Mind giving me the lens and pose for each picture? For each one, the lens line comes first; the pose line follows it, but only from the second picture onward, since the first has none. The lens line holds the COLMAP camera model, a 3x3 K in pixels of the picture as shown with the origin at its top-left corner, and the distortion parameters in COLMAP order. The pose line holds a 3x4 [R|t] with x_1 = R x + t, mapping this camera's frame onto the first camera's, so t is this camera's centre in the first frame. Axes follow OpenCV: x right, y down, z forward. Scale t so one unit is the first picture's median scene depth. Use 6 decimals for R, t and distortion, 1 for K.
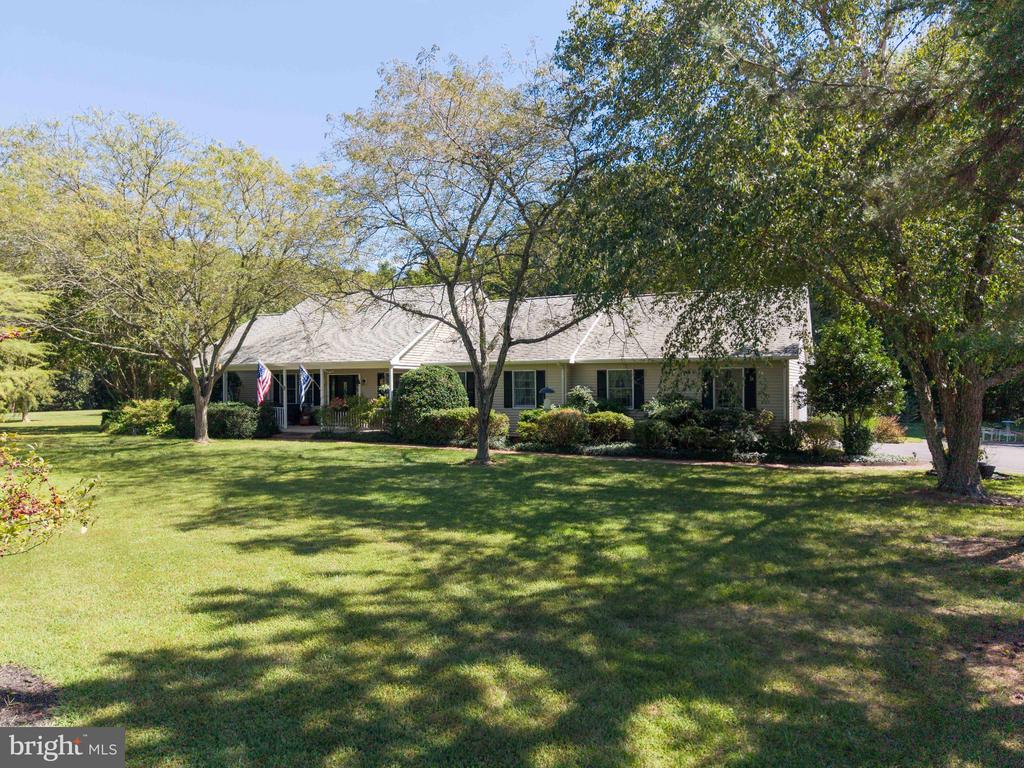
lens RADIAL K [[687.9, 0, 514.5], [0, 687.9, 380.9], [0, 0, 1]] dist [0.033306, -0.032784]
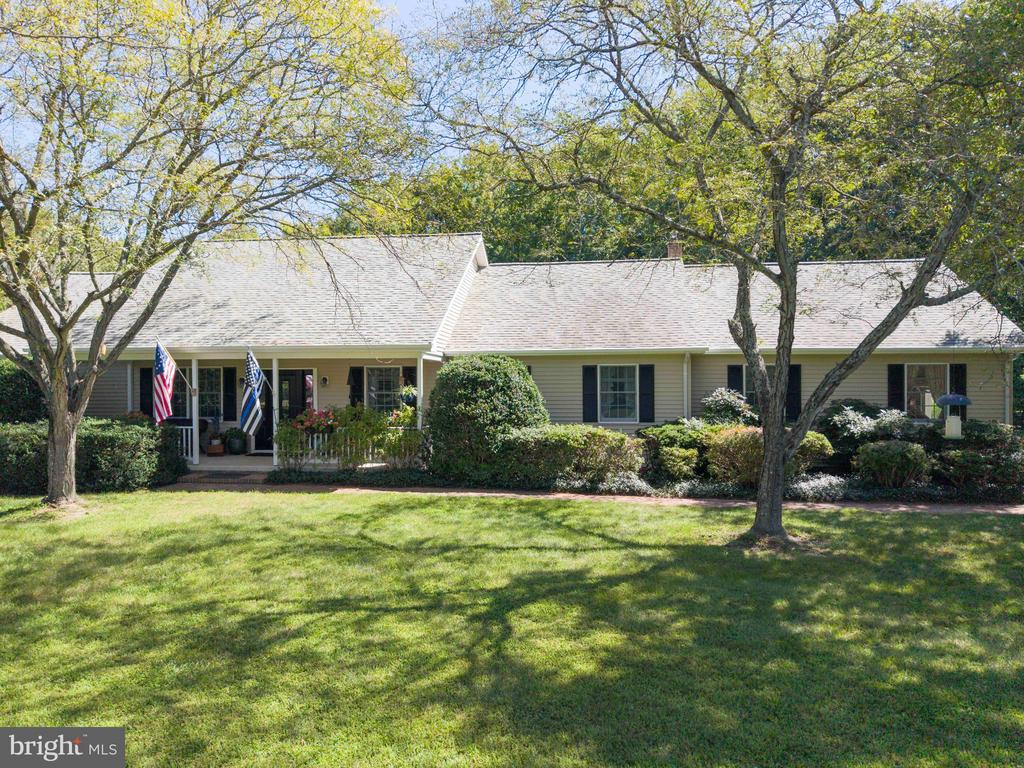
lens RADIAL K [[687.9, 0, 520.7], [0, 687.9, 379.7], [0, 0, 1]] dist [0.033306, -0.032784]
pose [[0.949403, 0.005024, 0.314021, -0.282409], [-0.002745, 0.999967, -0.007698, 0.004095], [-0.314049, 0.006446, 0.949385, 0.416985]]
